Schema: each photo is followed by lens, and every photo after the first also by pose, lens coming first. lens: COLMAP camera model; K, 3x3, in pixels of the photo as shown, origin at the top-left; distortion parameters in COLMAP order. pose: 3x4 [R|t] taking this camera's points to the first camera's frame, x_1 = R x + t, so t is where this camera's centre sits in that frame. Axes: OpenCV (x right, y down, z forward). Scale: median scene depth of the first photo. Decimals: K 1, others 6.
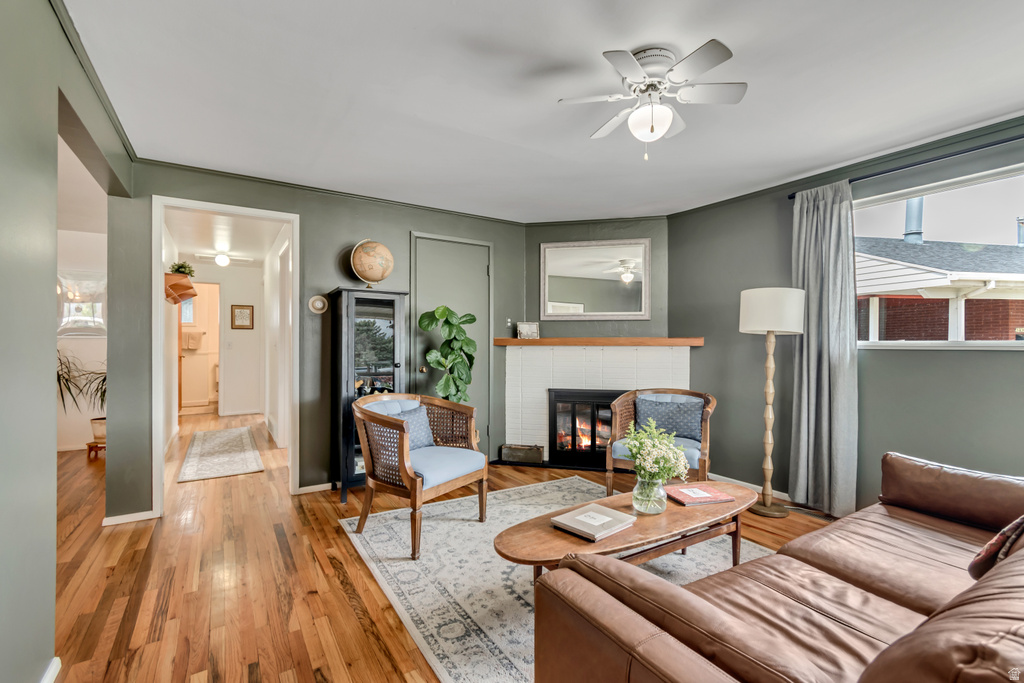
lens RADIAL K [[457.7, 0, 516.1], [0, 457.7, 343.0], [0, 0, 1]] dist [0.001402, -0.001448]
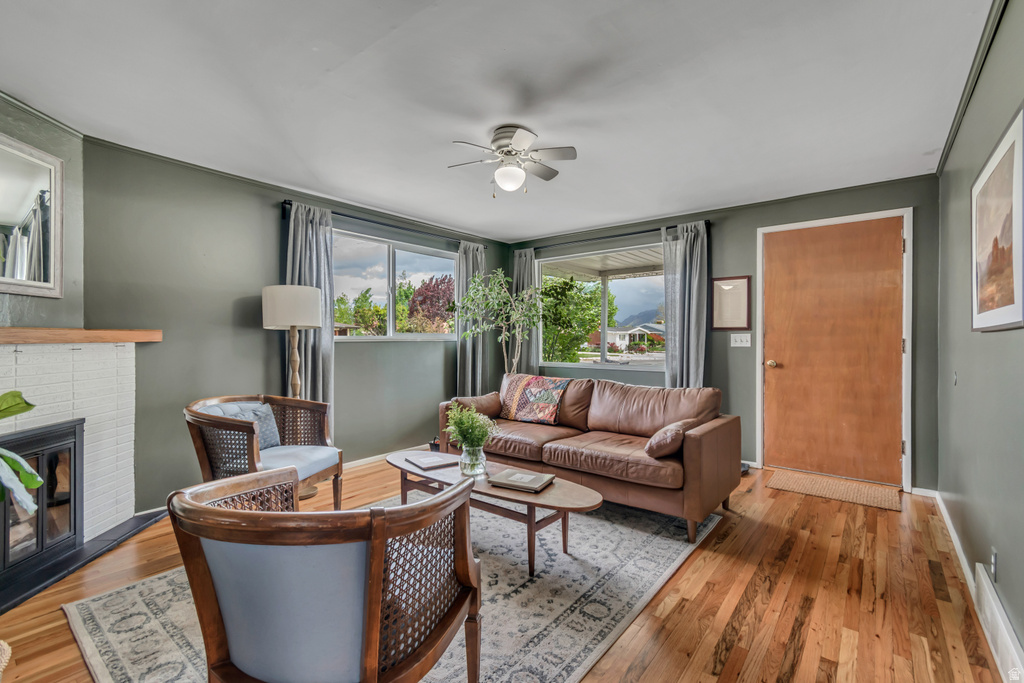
lens RADIAL K [[457.7, 0, 515.2], [0, 457.7, 338.6], [0, 0, 1]] dist [0.001402, -0.001448]
pose [[-0.322790, -0.002314, 0.946468, -0.673544], [0.001476, 0.999995, 0.002949, -0.000229], [-0.946470, 0.002349, -0.322785, 0.949915]]
